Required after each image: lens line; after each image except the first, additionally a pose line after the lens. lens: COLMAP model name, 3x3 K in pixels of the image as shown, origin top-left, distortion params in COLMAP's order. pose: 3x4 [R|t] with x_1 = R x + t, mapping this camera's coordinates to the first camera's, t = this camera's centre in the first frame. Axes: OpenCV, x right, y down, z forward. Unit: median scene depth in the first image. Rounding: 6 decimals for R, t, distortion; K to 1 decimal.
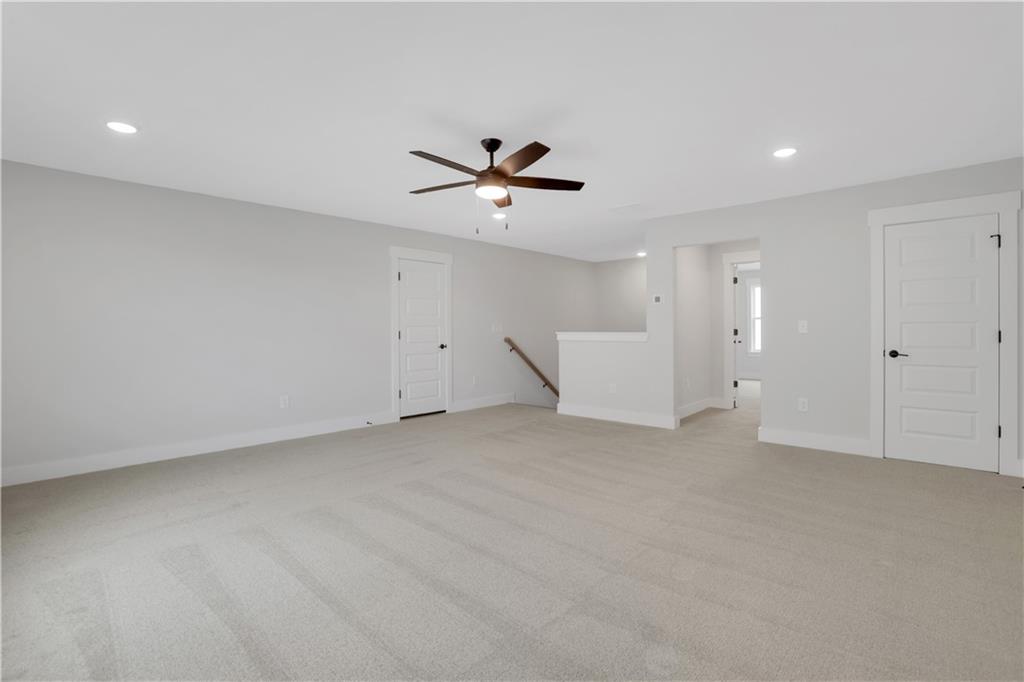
lens RADIAL K [[486.6, 0, 515.4], [0, 486.6, 332.3], [0, 0, 1]] dist [-0.000903, -0.000124]
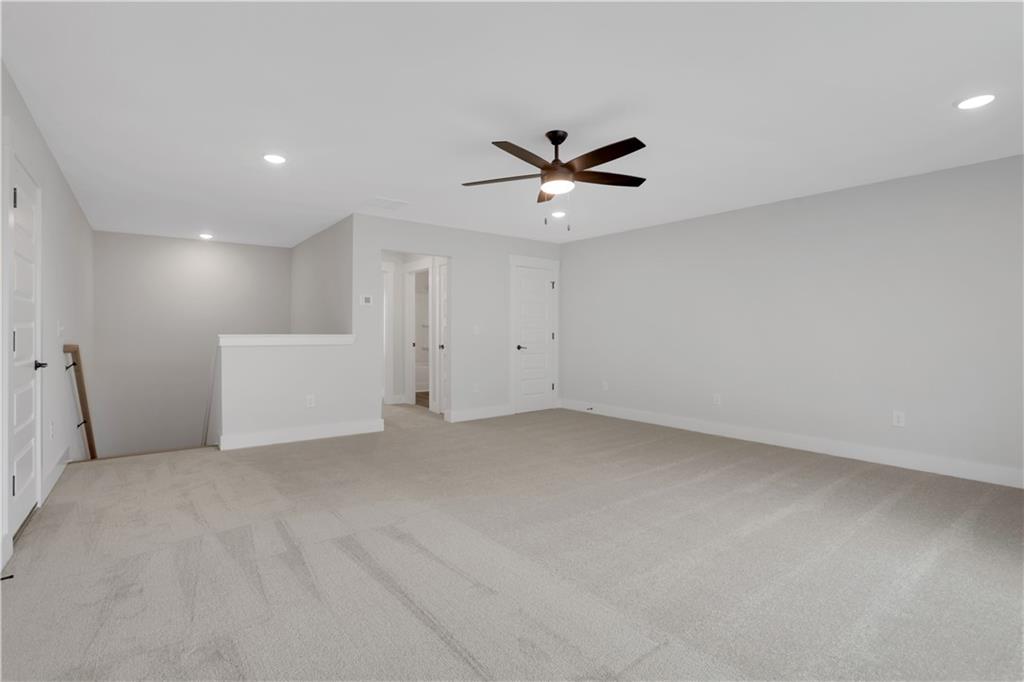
lens RADIAL K [[486.6, 0, 515.4], [0, 486.6, 332.3], [0, 0, 1]] dist [-0.000903, -0.000124]
pose [[0.209116, 0.004144, 0.977882, -0.719249], [0.002725, 0.999985, -0.004821, 0.001884], [-0.977887, 0.003673, 0.209101, 0.622354]]
